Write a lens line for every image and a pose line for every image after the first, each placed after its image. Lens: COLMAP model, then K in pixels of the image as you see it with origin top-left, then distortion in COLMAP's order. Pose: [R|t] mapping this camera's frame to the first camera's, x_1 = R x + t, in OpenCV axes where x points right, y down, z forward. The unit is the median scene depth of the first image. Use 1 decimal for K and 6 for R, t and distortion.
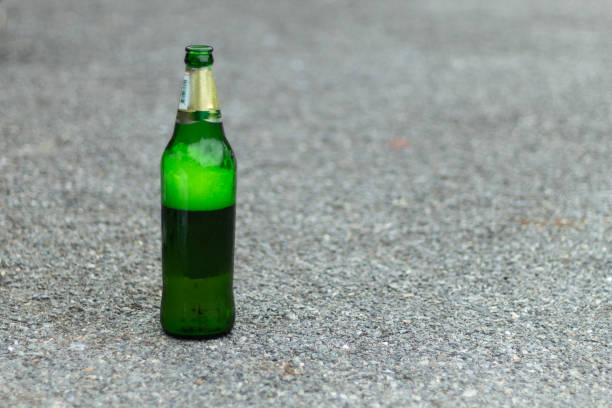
lens RADIAL K [[1355.5, 0, 306.0], [0, 1355.5, 204.0], [0, 0, 1]] dist [-0.021547, -0.070769]
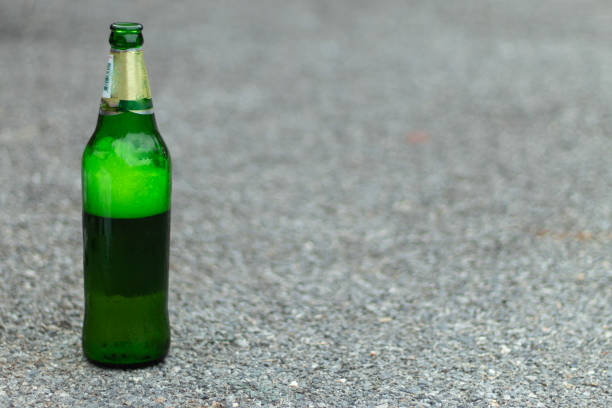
lens RADIAL K [[1355.5, 0, 306.0], [0, 1355.5, 204.0], [0, 0, 1]] dist [-0.021547, -0.070769]
pose [[0.997428, 0.023904, -0.067569, 0.079573], [-0.023067, 0.999647, 0.013151, -0.015222], [0.067859, -0.011558, 0.997628, 0.141058]]
